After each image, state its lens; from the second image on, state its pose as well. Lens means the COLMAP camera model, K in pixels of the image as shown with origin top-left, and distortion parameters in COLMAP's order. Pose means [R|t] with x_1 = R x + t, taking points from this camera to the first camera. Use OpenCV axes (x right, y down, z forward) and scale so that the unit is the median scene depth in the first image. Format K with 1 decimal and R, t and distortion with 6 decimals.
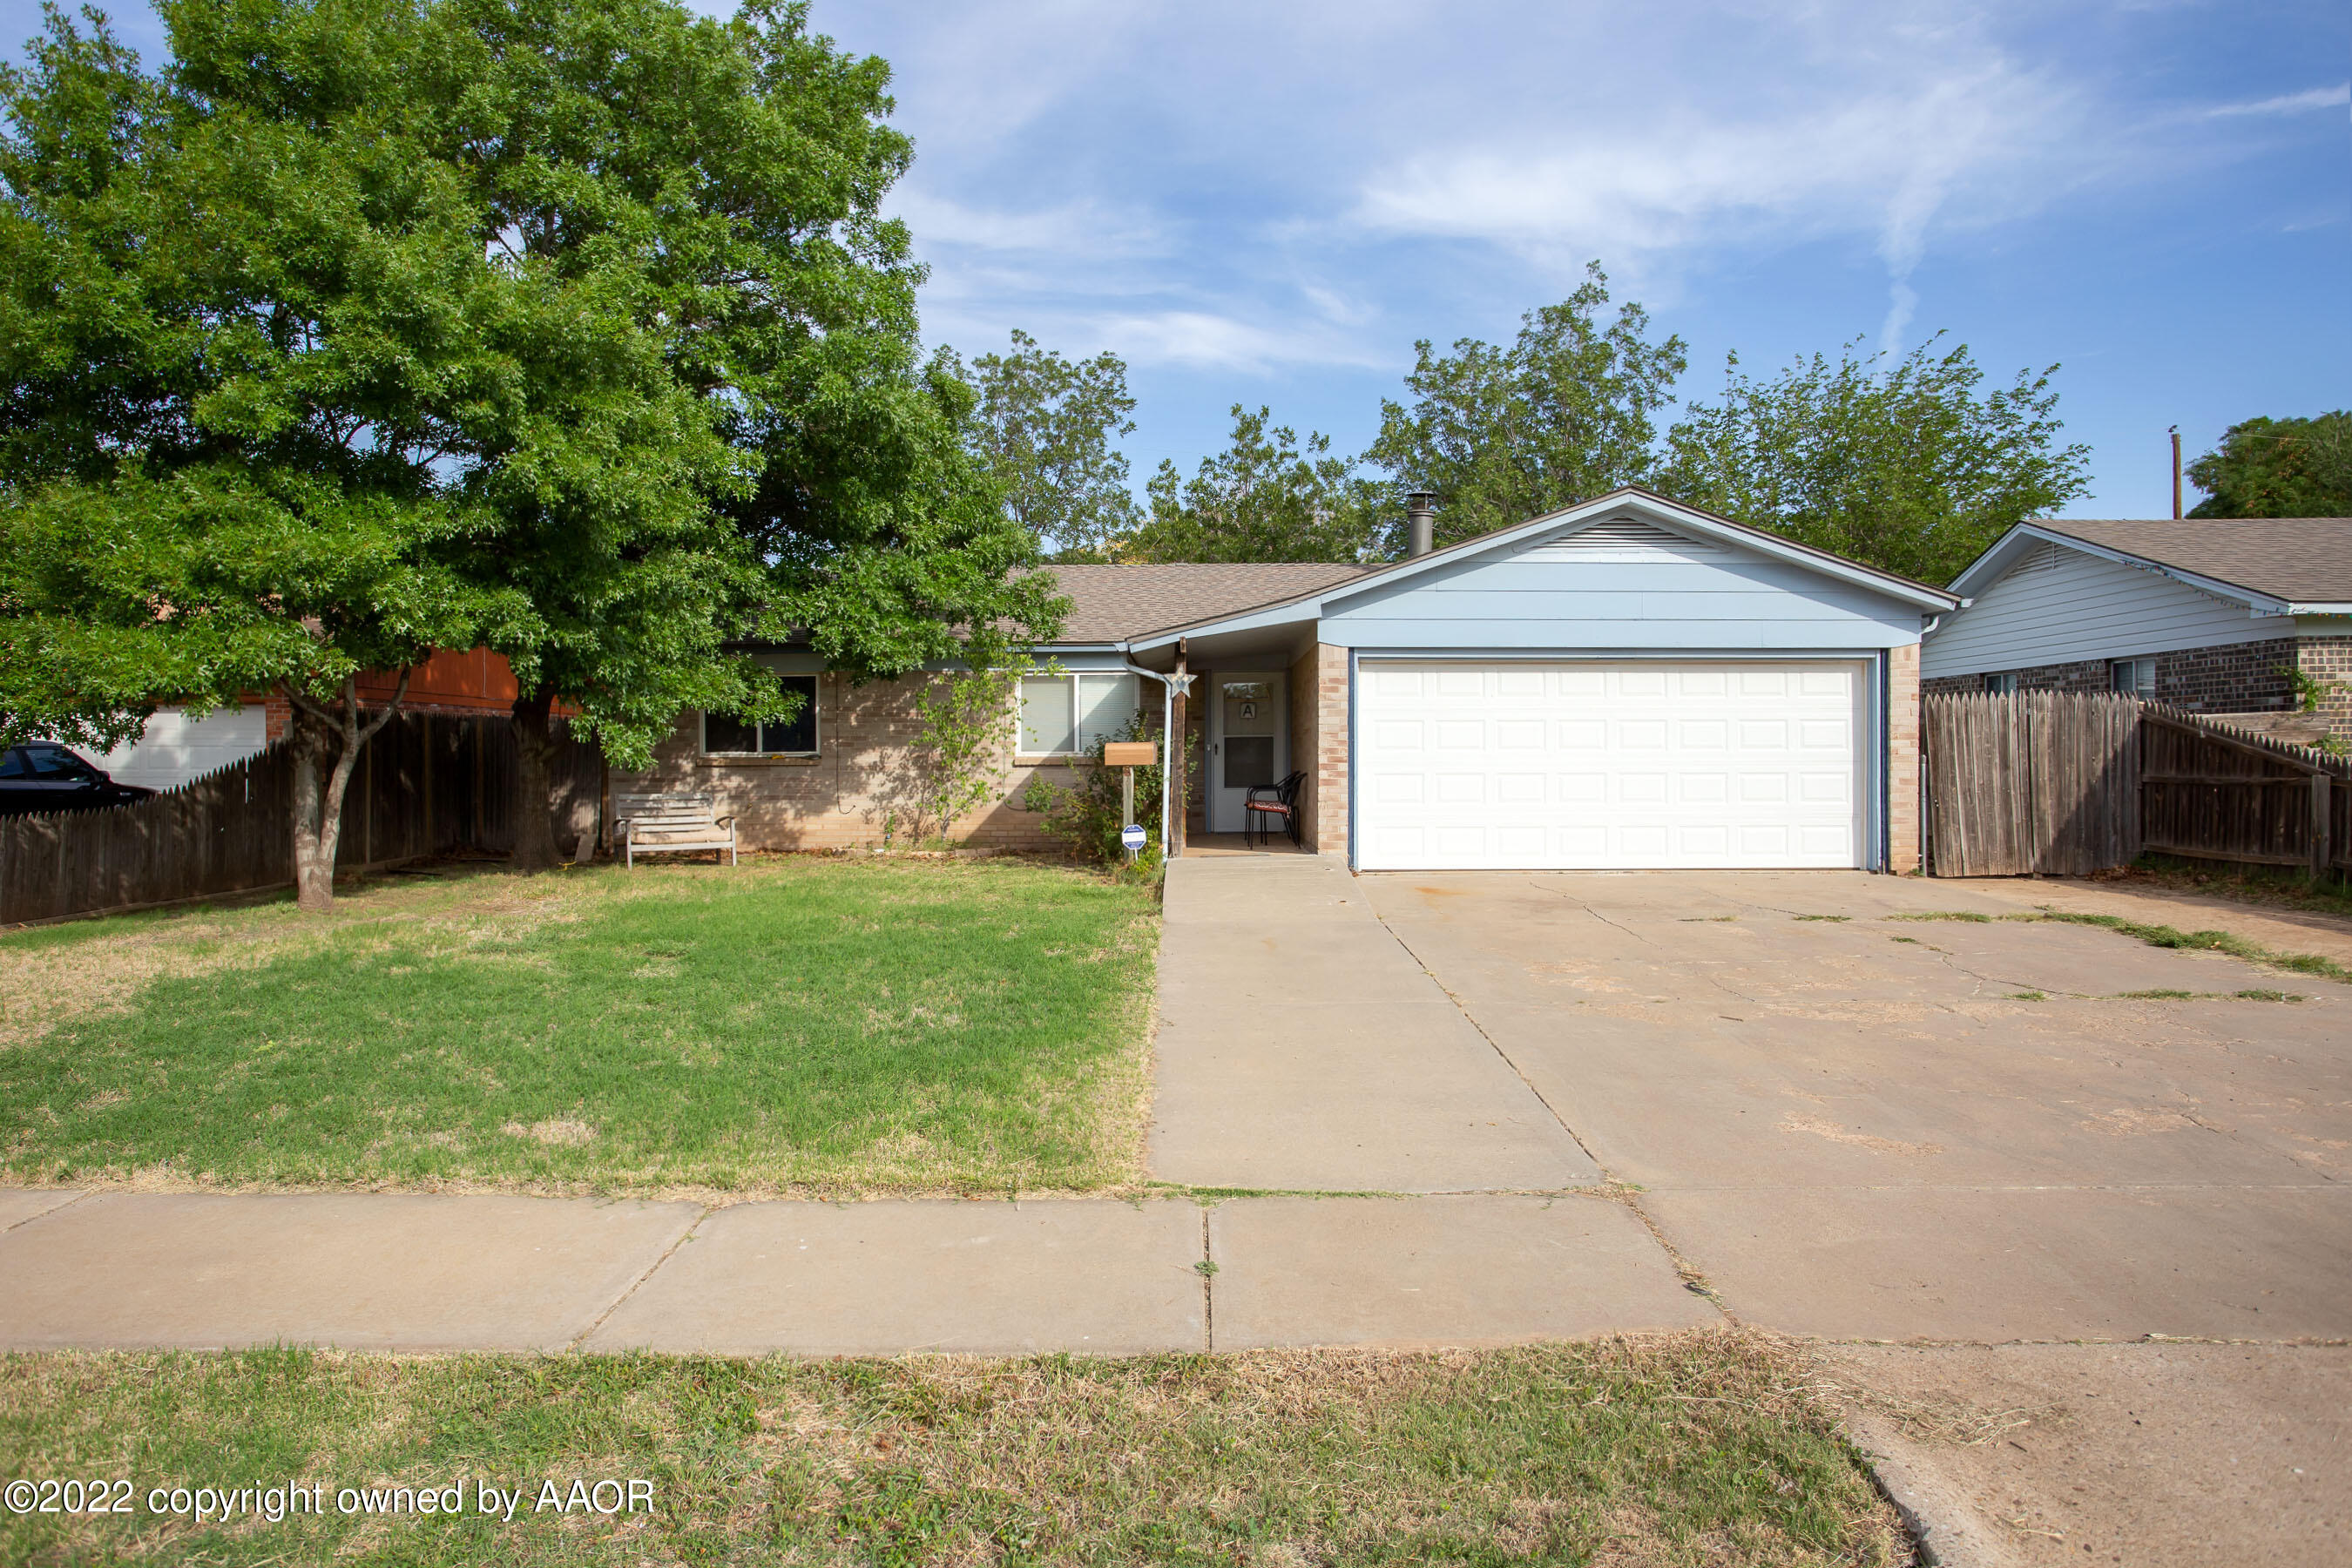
lens RADIAL K [[1504.7, 0, 1176.0], [0, 1504.7, 784.0], [0, 0, 1]] dist [0.002871, 0.002814]
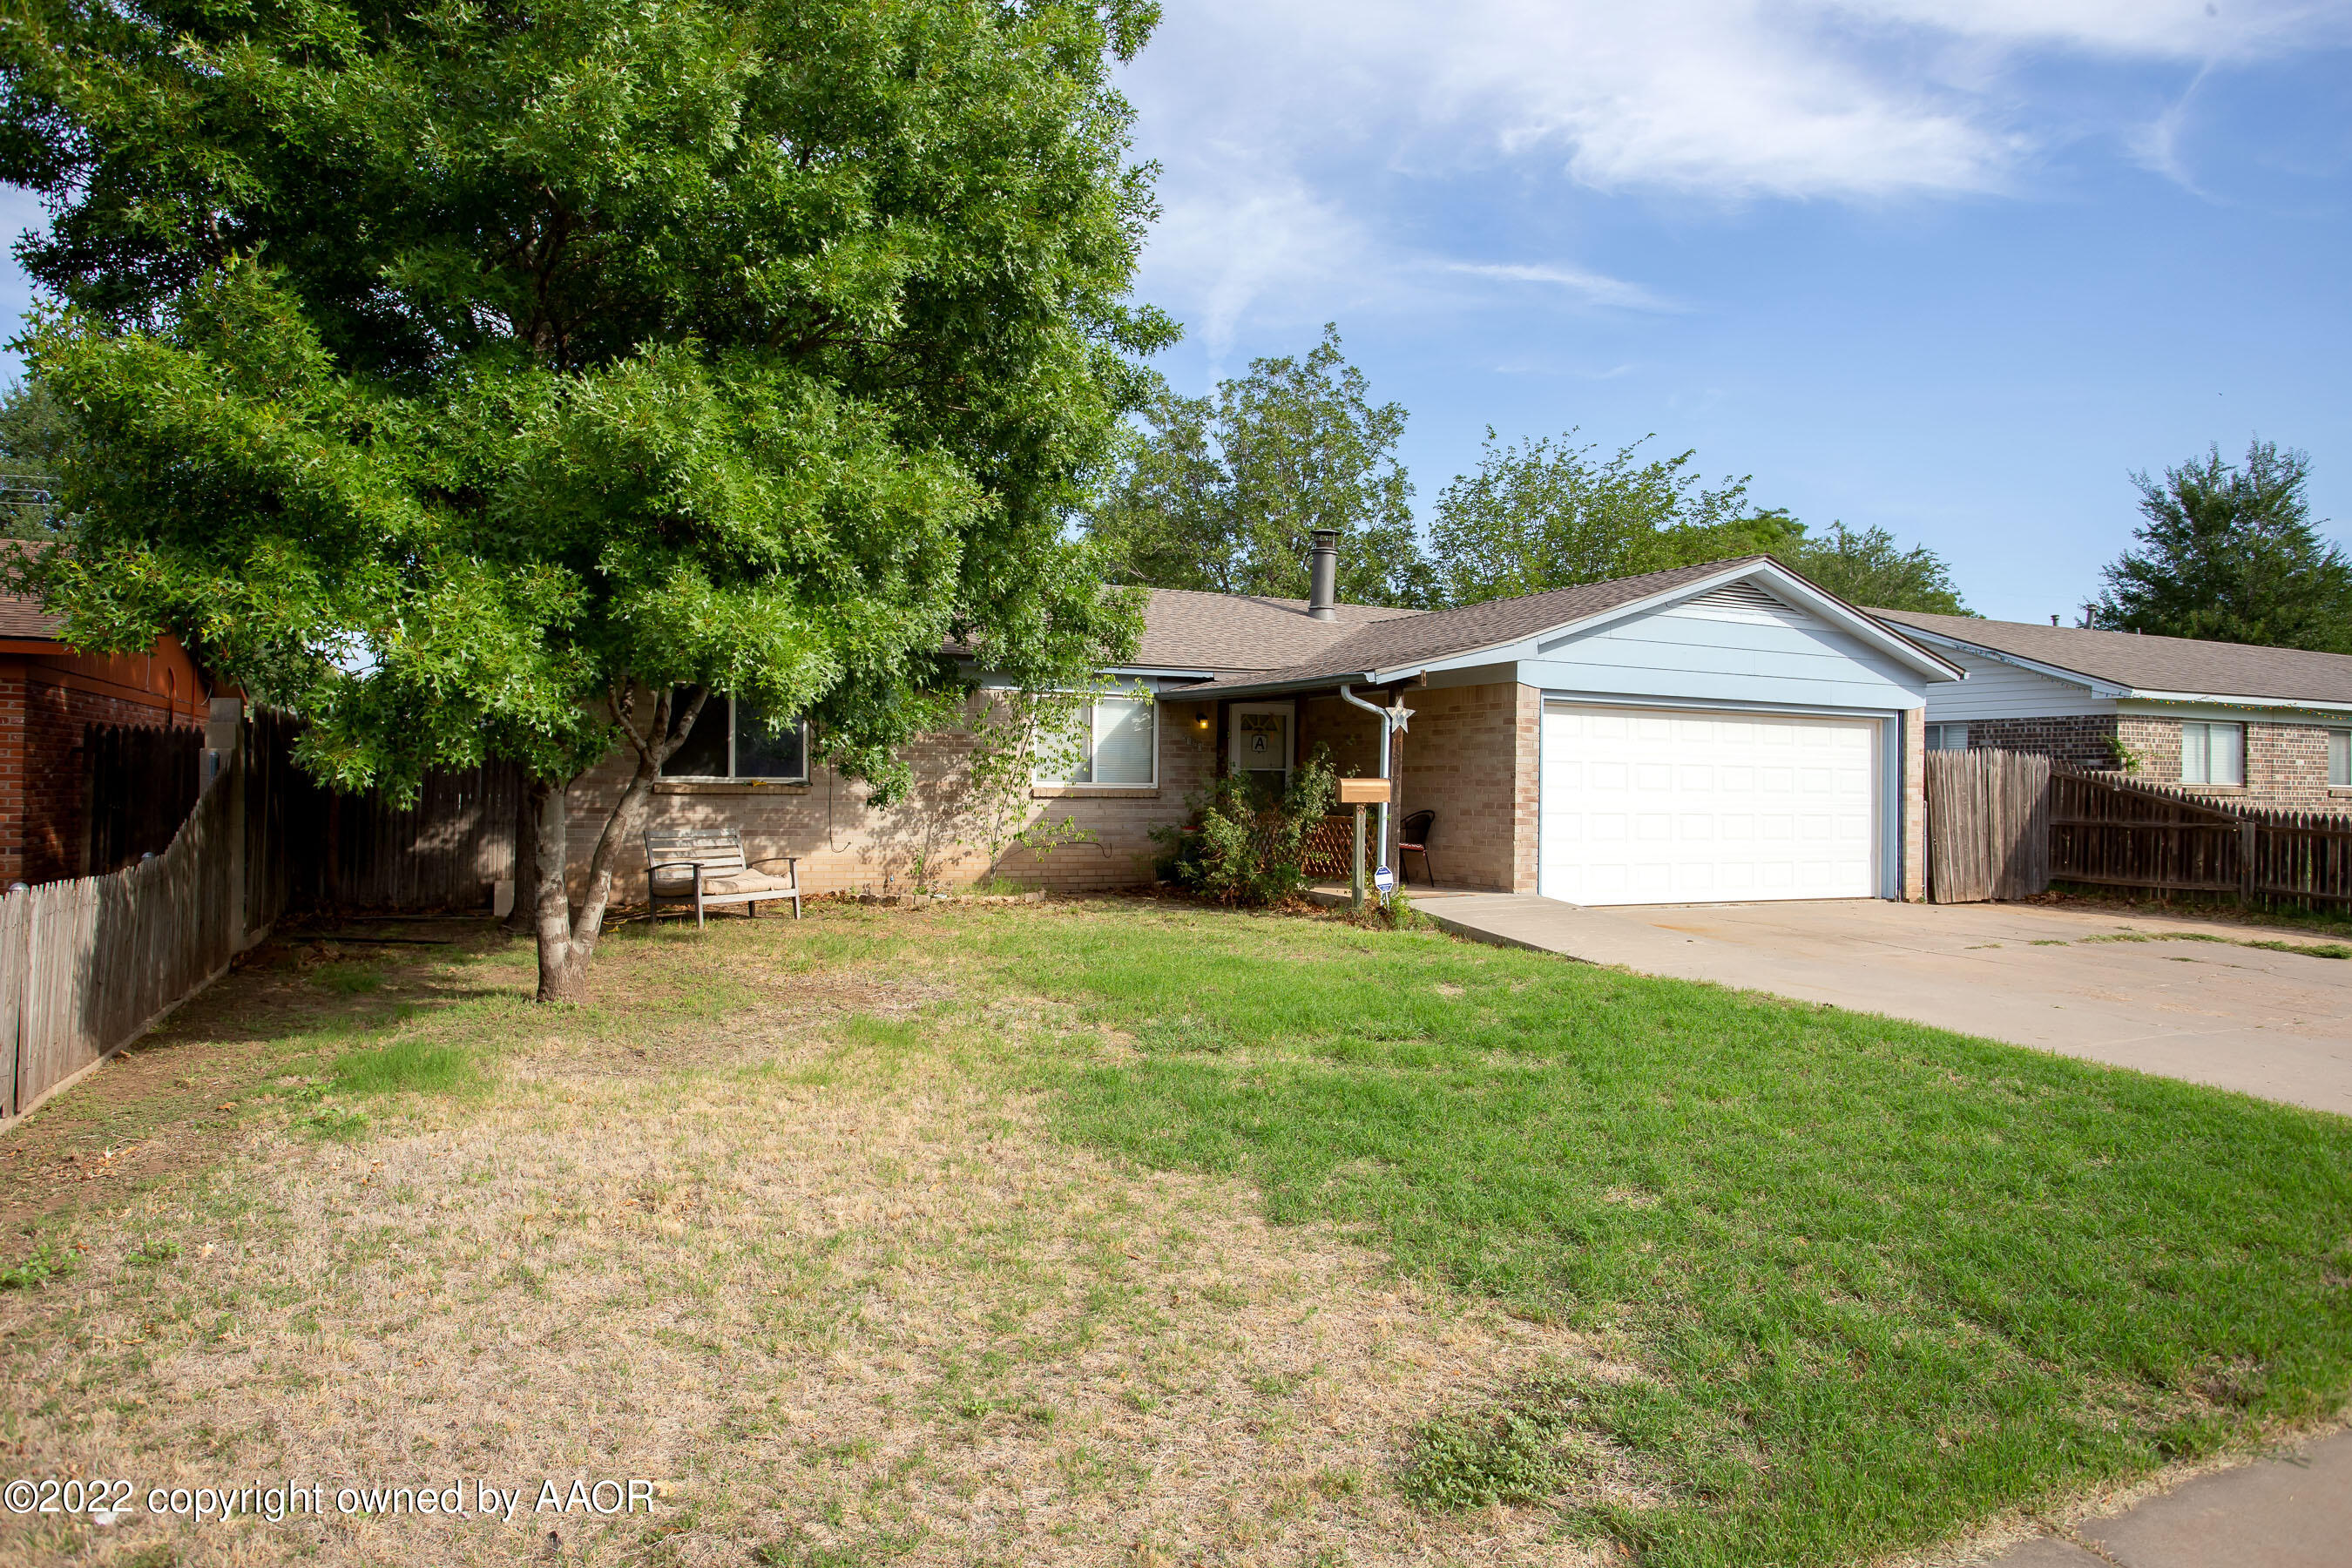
lens RADIAL K [[1495.7, 0, 1176.0], [0, 1495.7, 784.0], [0, 0, 1]] dist [-0.008500, -0.001212]
pose [[0.885588, 0.015365, 0.464217, -0.562870], [-0.009035, 0.999833, -0.015857, -0.008569], [-0.464384, 0.009849, 0.885579, 0.224794]]
